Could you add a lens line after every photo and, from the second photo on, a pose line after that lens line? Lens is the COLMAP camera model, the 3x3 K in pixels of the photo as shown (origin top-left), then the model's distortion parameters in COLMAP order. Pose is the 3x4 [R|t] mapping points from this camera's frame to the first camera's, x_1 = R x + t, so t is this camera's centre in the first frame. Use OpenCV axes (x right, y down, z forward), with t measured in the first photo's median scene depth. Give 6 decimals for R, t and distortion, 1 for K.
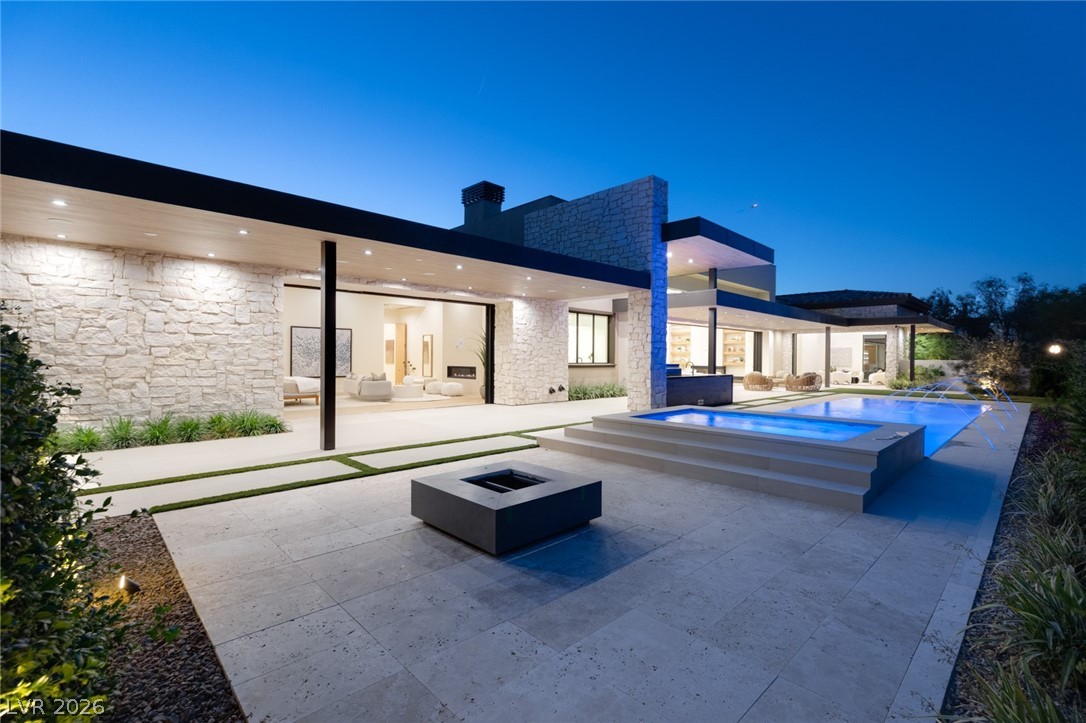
lens RADIAL K [[484.9, 0, 552.7], [0, 484.9, 356.4], [0, 0, 1]] dist [0.007970, -0.000401]
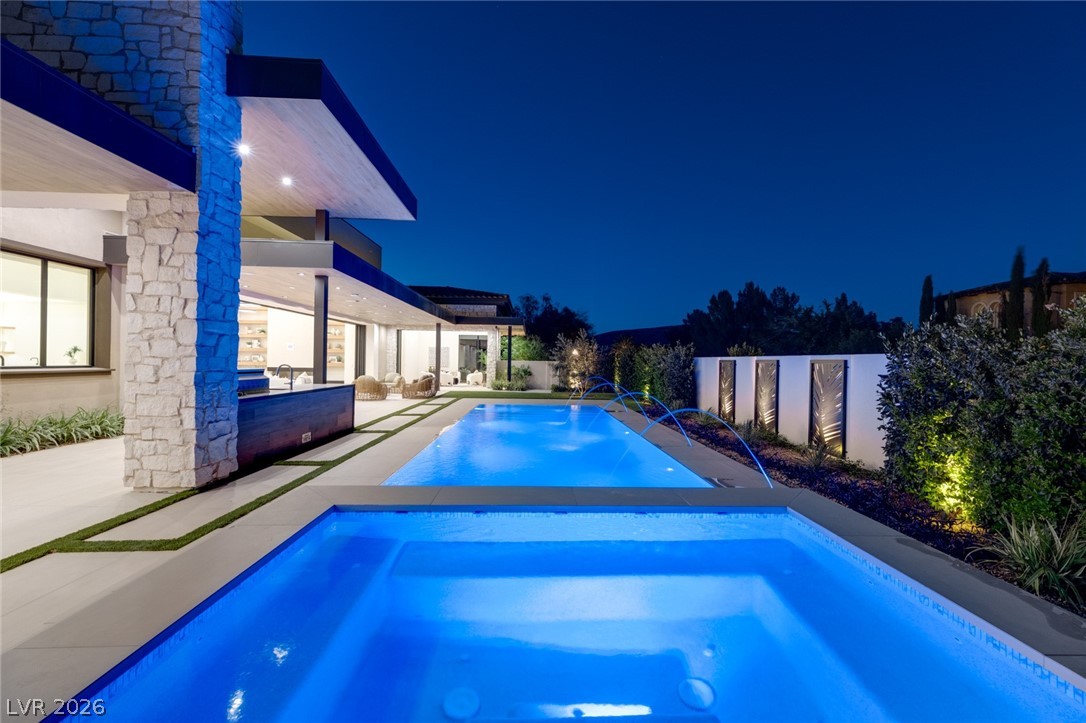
lens RADIAL K [[481.1, 0, 545.9], [0, 481.1, 361.3], [0, 0, 1]] dist [0.002965, 0.001007]
pose [[0.683516, 0.002161, 0.729932, 0.067741], [-0.011613, 0.999901, 0.007915, -0.000079], [-0.729843, -0.013887, 0.683474, 0.318970]]
